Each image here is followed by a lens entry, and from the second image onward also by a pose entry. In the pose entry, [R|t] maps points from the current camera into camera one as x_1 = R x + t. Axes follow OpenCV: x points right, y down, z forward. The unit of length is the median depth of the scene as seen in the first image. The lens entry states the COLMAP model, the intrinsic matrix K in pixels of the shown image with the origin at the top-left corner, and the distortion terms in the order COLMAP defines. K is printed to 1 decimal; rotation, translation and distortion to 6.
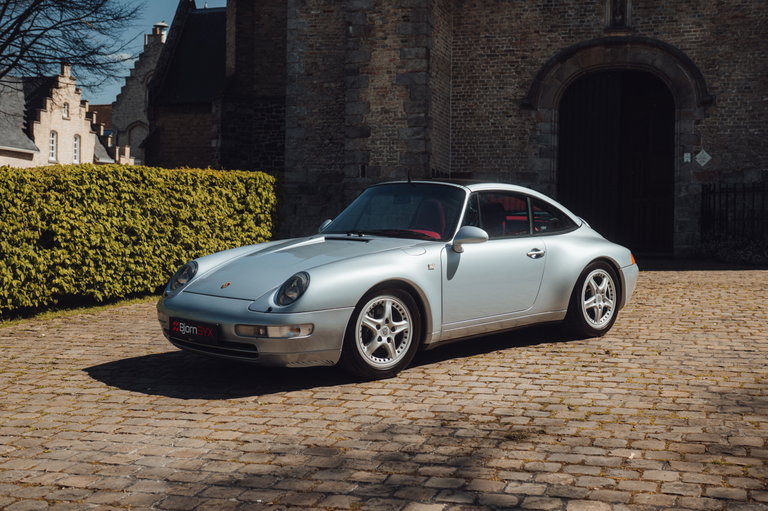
lens RADIAL K [[1074.4, 0, 381.7], [0, 1074.4, 250.6], [0, 0, 1]] dist [0.048208, 0.000000]
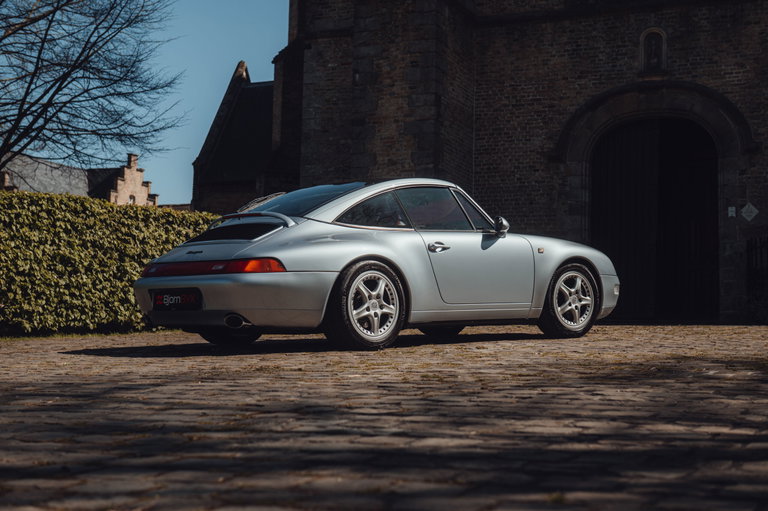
lens RADIAL K [[1241.8, 0, 388.0], [0, 1241.8, 252.0], [0, 0, 1]] dist [0.054200, 0.000000]
pose [[0.993686, -0.002817, -0.112161, 0.117011], [-0.009262, 0.994212, -0.107034, 0.059509], [0.111813, 0.107397, 0.987909, -0.044082]]
